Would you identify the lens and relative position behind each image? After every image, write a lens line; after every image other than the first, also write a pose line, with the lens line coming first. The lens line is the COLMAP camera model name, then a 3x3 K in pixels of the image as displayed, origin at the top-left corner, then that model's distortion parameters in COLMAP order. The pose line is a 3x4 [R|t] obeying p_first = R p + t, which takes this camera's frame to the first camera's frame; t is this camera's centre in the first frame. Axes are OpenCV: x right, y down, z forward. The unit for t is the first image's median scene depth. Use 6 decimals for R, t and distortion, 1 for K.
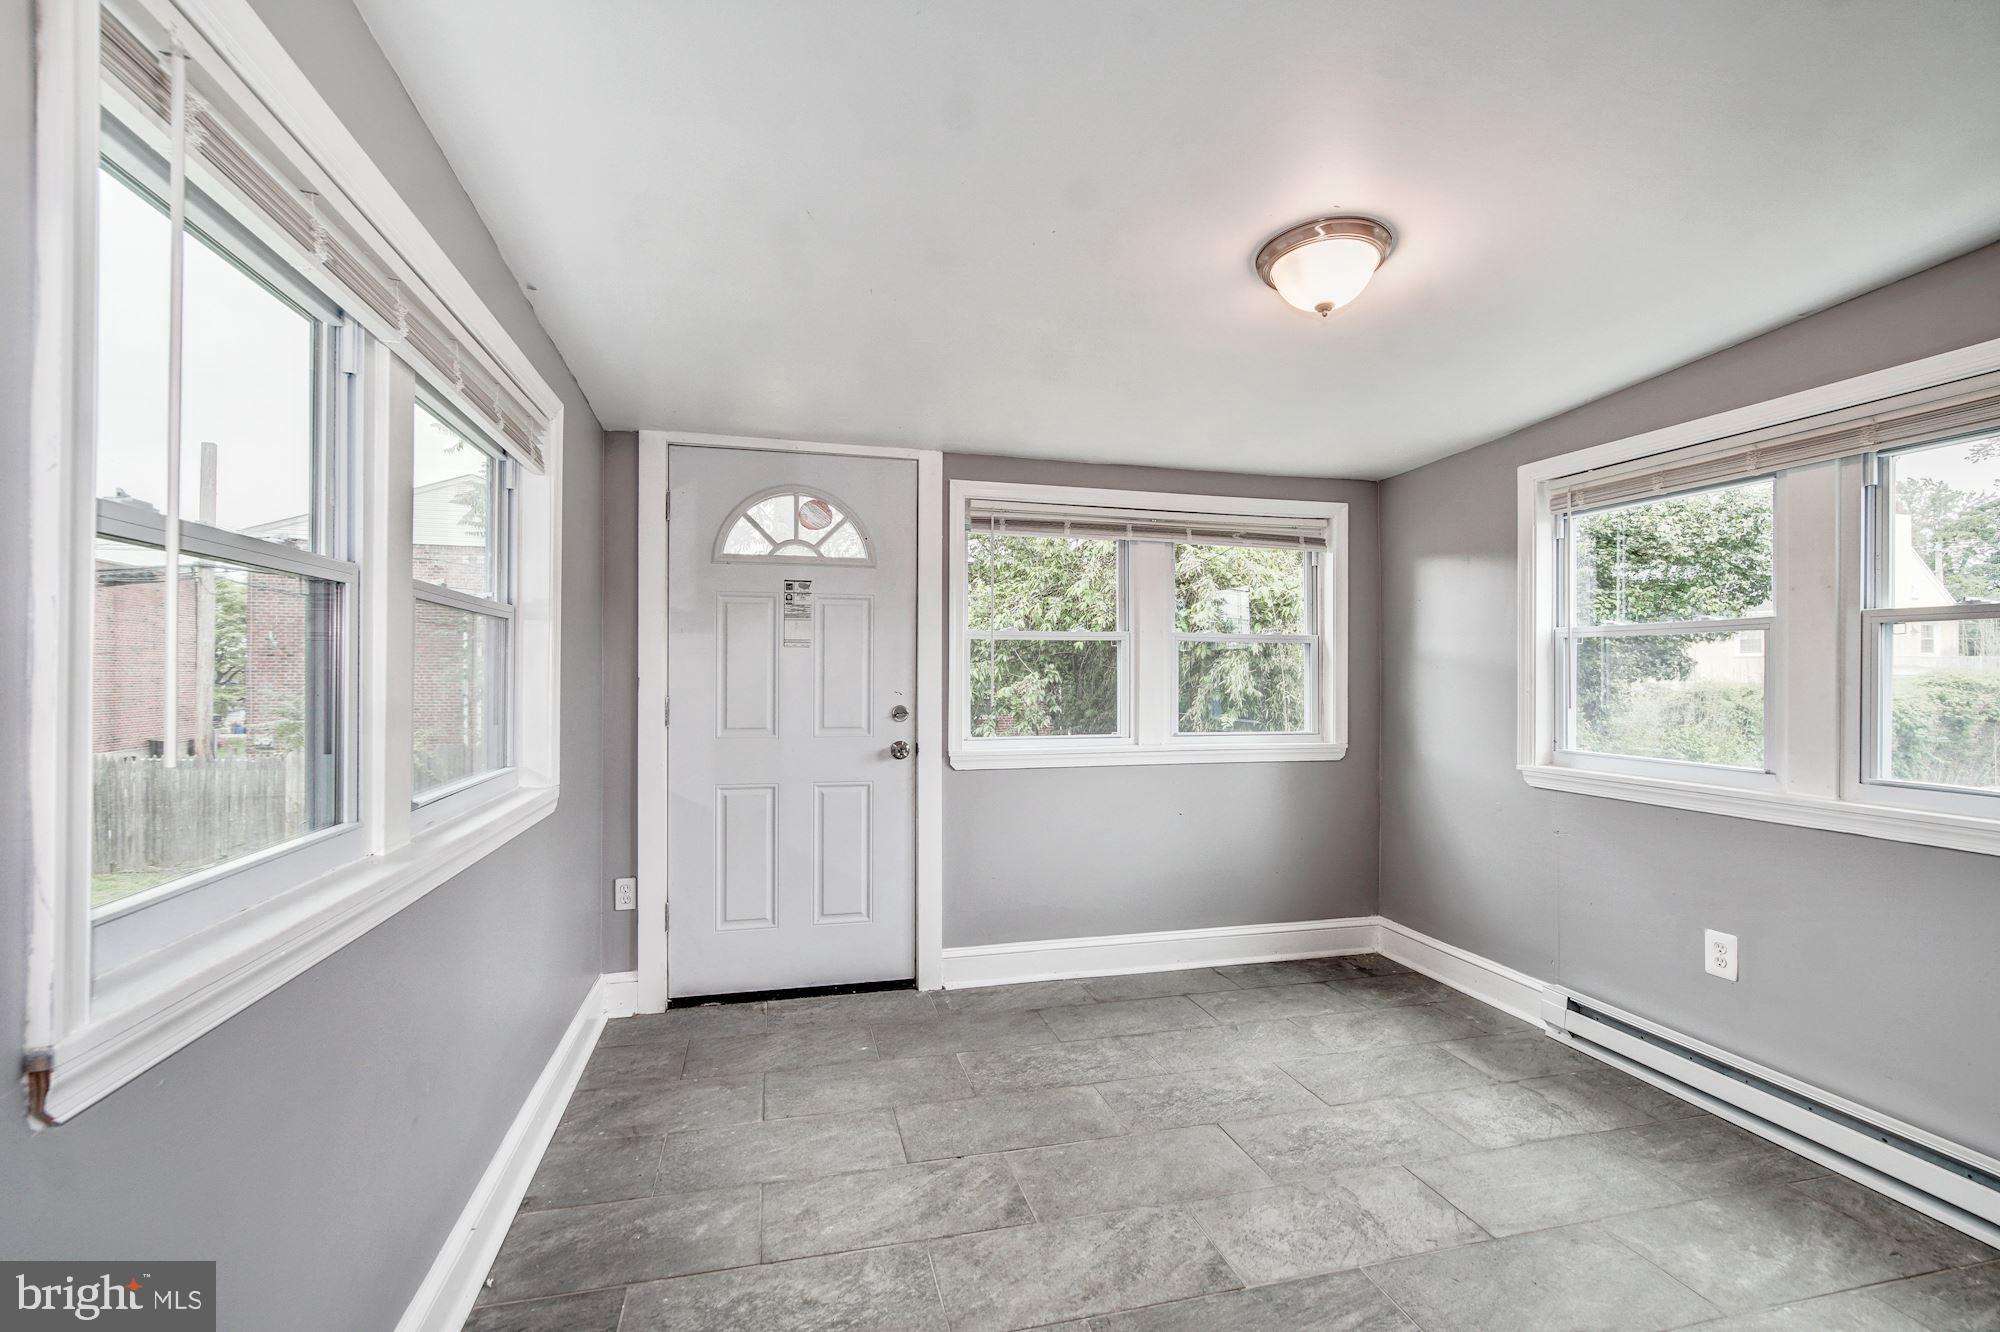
lens RADIAL K [[868.7, 0, 991.2], [0, 868.7, 680.7], [0, 0, 1]] dist [-0.015848, 0.004125]
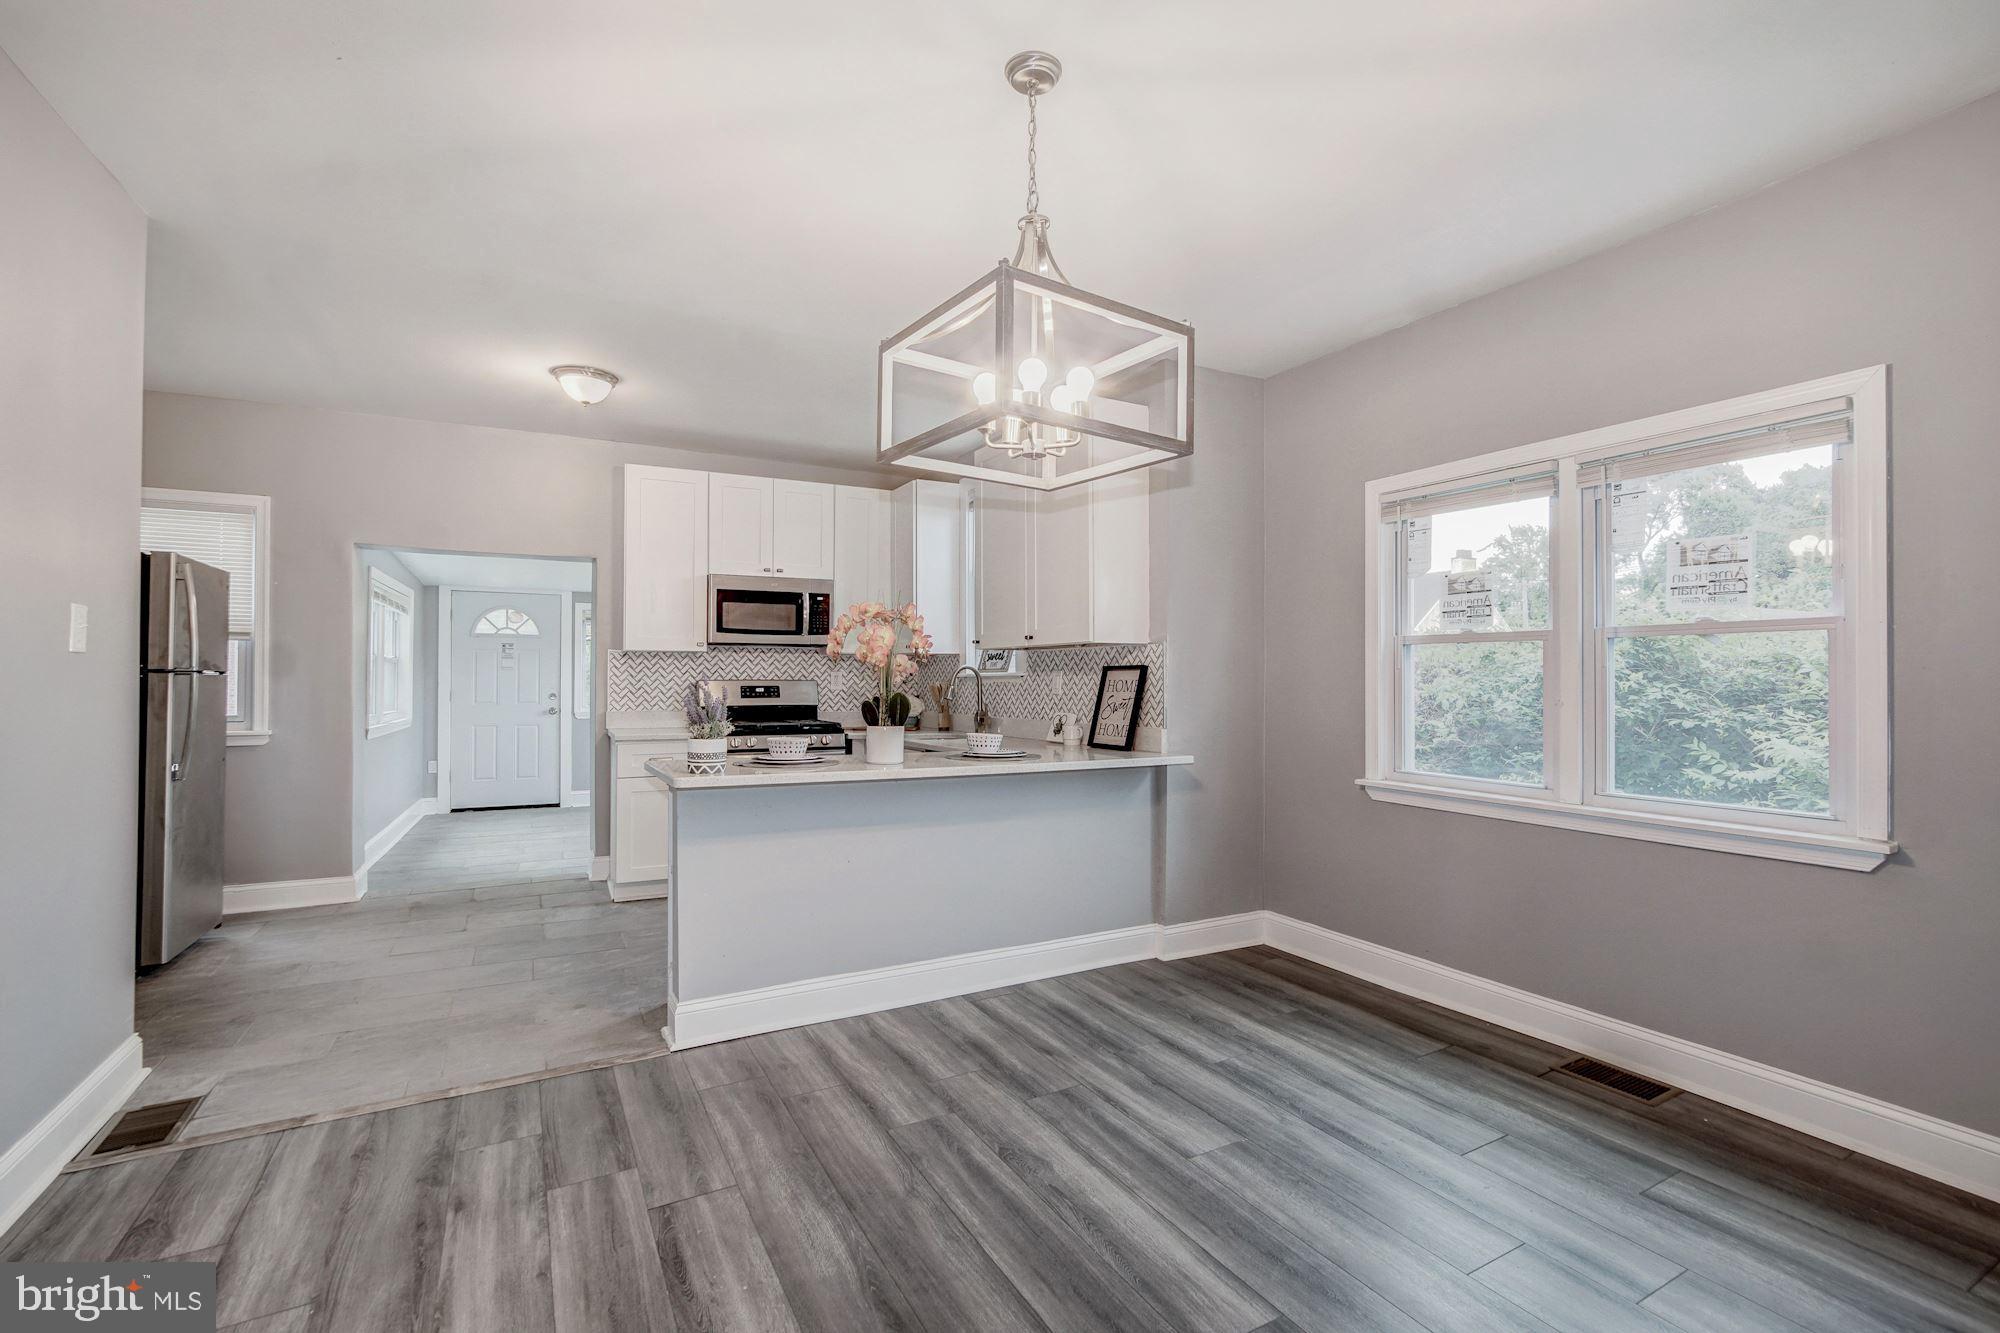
lens RADIAL K [[868.7, 0, 984.1], [0, 868.7, 676.8], [0, 0, 1]] dist [-0.015848, 0.004125]
pose [[0.978685, -0.001529, 0.205360, 0.641426], [0.003950, 0.999927, -0.011381, 0.015956], [-0.205327, 0.011949, 0.978620, -1.813211]]
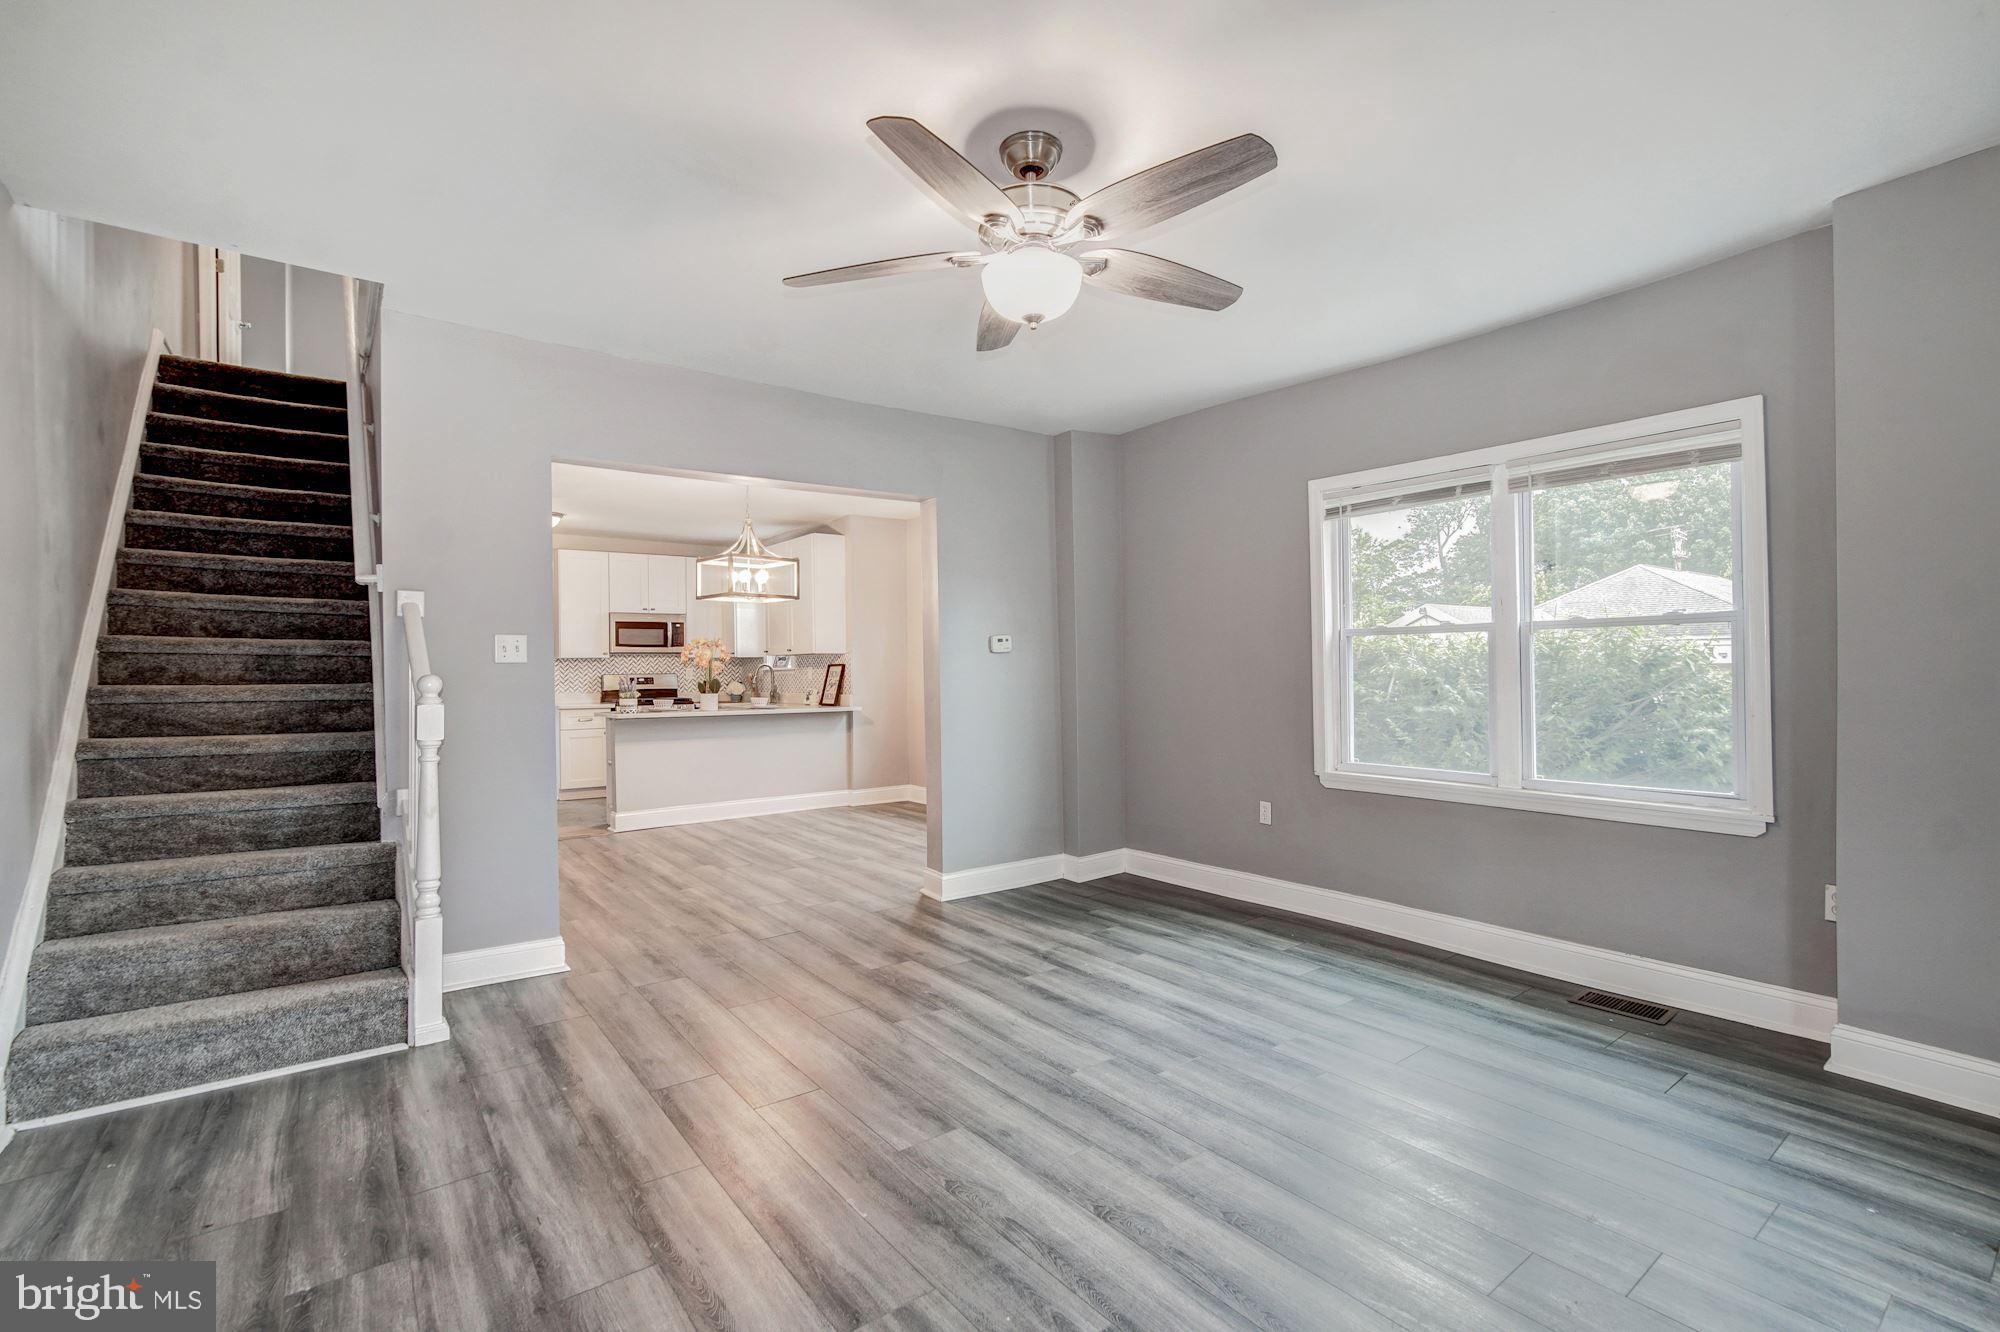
lens RADIAL K [[868.7, 0, 988.6], [0, 868.7, 663.2], [0, 0, 1]] dist [-0.015848, 0.004125]
pose [[0.935857, -0.013245, 0.352132, 0.625893], [0.019588, 0.999704, -0.014456, 0.029175], [-0.351836, 0.020426, 0.935839, -3.131377]]
